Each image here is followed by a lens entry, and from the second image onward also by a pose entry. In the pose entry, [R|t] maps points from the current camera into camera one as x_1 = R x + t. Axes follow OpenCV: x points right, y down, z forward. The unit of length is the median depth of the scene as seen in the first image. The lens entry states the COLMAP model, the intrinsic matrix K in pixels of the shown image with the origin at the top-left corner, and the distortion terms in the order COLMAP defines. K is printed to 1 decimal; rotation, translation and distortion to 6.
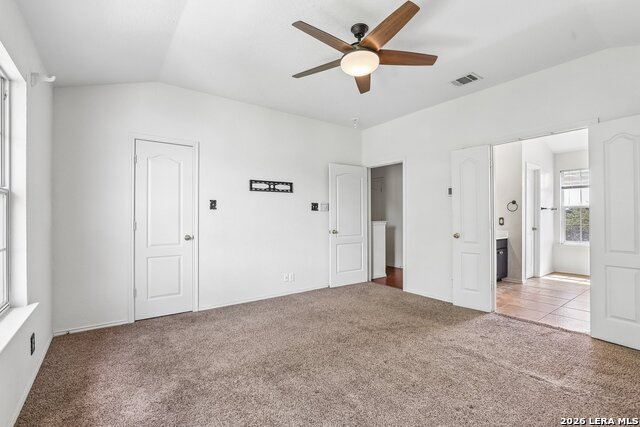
lens RADIAL K [[298.6, 0, 322.8], [0, 298.6, 216.1], [0, 0, 1]] dist [-0.012135, 0.000289]
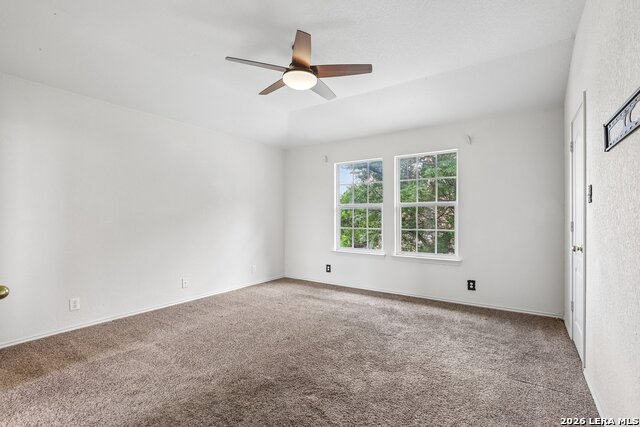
lens RADIAL K [[292.0, 0, 320.0], [0, 292.0, 213.5], [0, 0, 1]] dist [-0.001247, -0.000236]
pose [[-0.946204, -0.000970, -0.323568, 0.275586], [0.002049, 0.999957, -0.008989, 0.002166], [0.323563, -0.009169, -0.946162, 1.381998]]
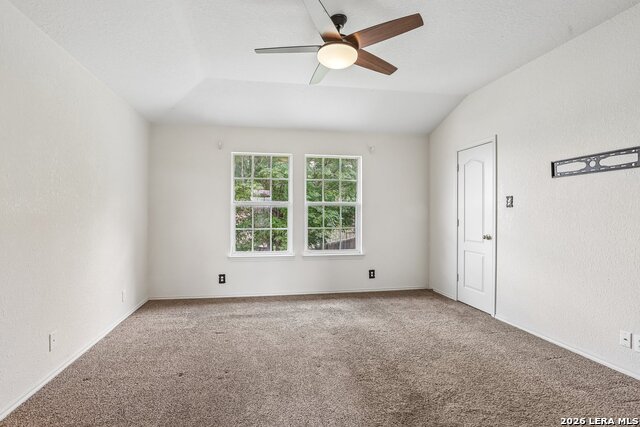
lens RADIAL K [[306.1, 0, 297.9], [0, 306.1, 211.9], [0, 0, 1]] dist [-0.014052, 0.000832]
pose [[-0.475712, -0.003329, -0.879595, 0.699918], [-0.000388, 0.999994, -0.003574, -0.006661], [0.879601, -0.001359, -0.475711, 0.908261]]
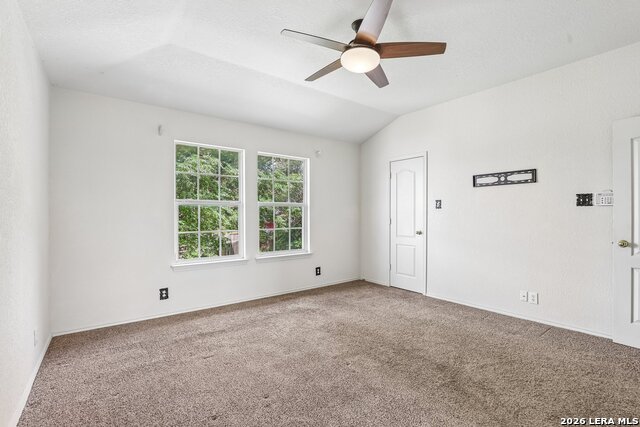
lens RADIAL K [[298.6, 0, 322.8], [0, 298.6, 216.1], [0, 0, 1]] dist [-0.012135, 0.000289]
pose [[0.012979, 0.006705, -0.999893, 0.744978], [0.001646, 0.999976, 0.006727, -0.003355], [0.999914, -0.001733, 0.012968, 0.577483]]
